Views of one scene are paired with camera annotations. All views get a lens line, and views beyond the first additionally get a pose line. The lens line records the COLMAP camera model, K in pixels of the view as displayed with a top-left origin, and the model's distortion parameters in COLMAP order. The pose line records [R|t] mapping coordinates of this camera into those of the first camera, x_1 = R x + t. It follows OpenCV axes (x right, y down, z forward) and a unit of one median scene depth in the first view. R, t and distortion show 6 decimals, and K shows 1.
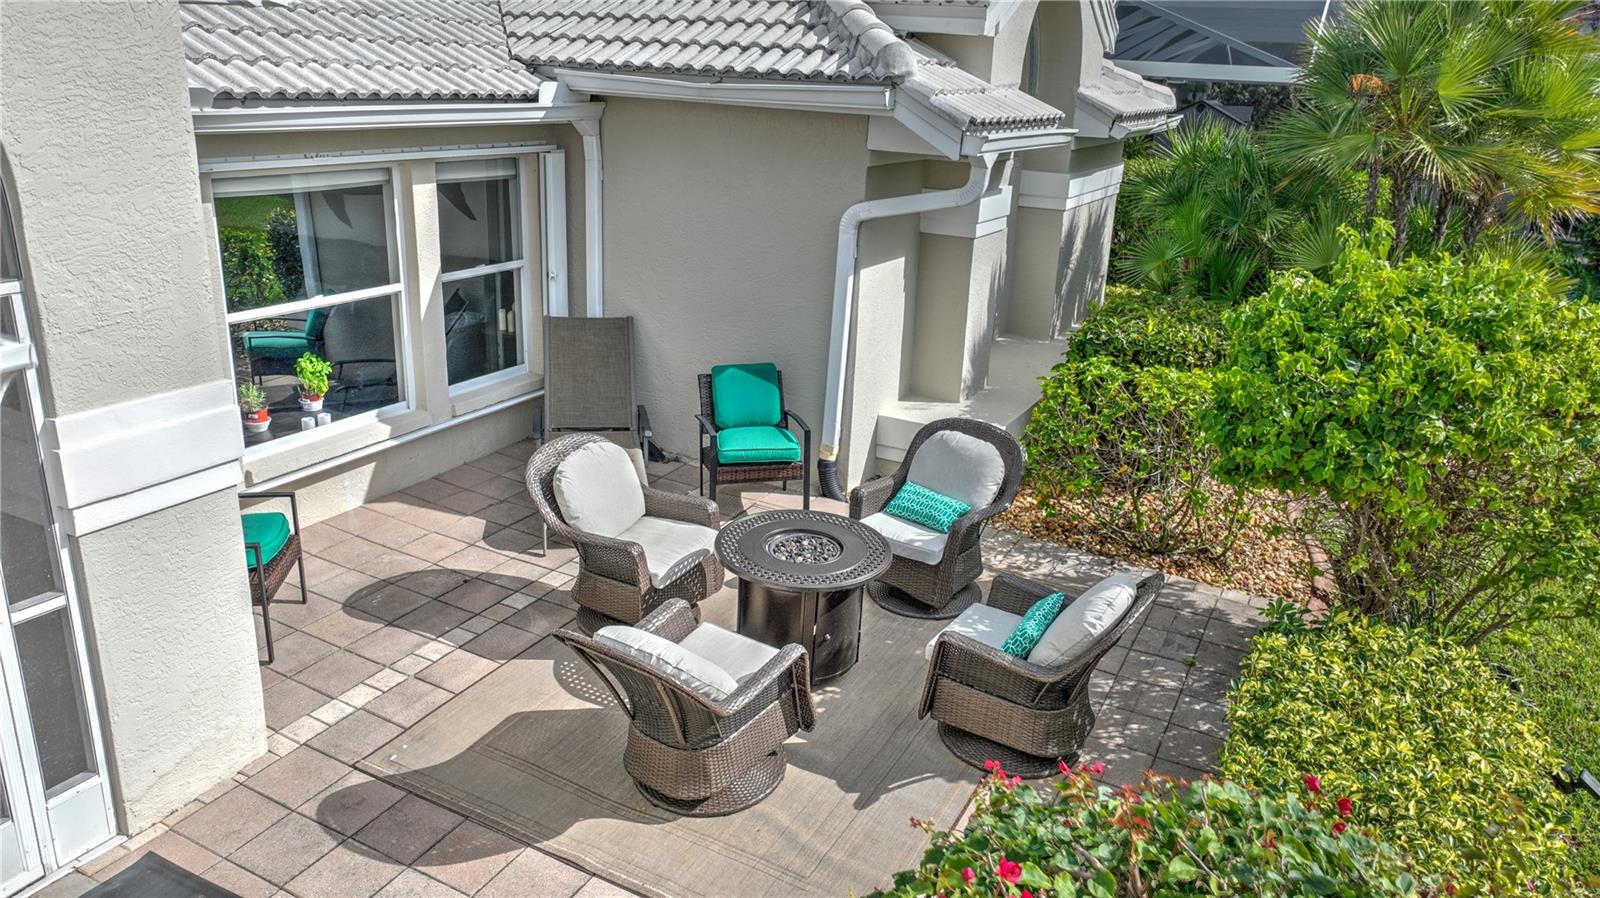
lens RADIAL K [[1140.7, 0, 799.9], [0, 1140.7, 452.6], [0, 0, 1]] dist [0.010805, 0.005943]
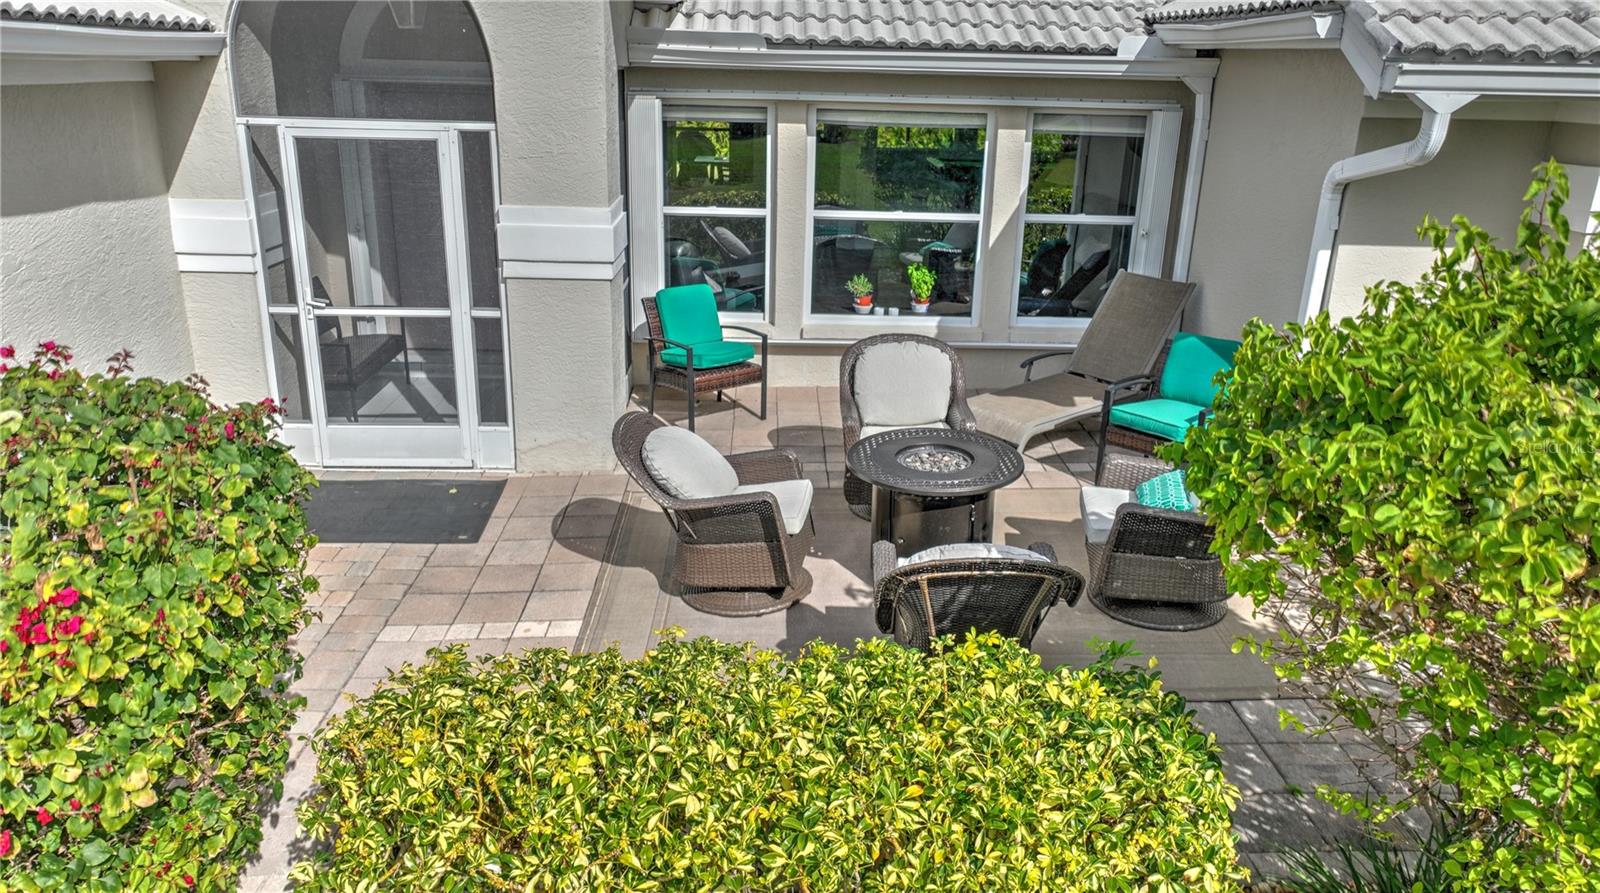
lens RADIAL K [[1140.7, 0, 799.9], [0, 1140.7, 450.1], [0, 0, 1]] dist [0.010805, 0.005943]
pose [[0.481687, 0.256233, -0.838047, 0.597358], [-0.286101, 0.949881, 0.125983, -0.013292], [0.828326, 0.179082, 0.530854, 0.272702]]
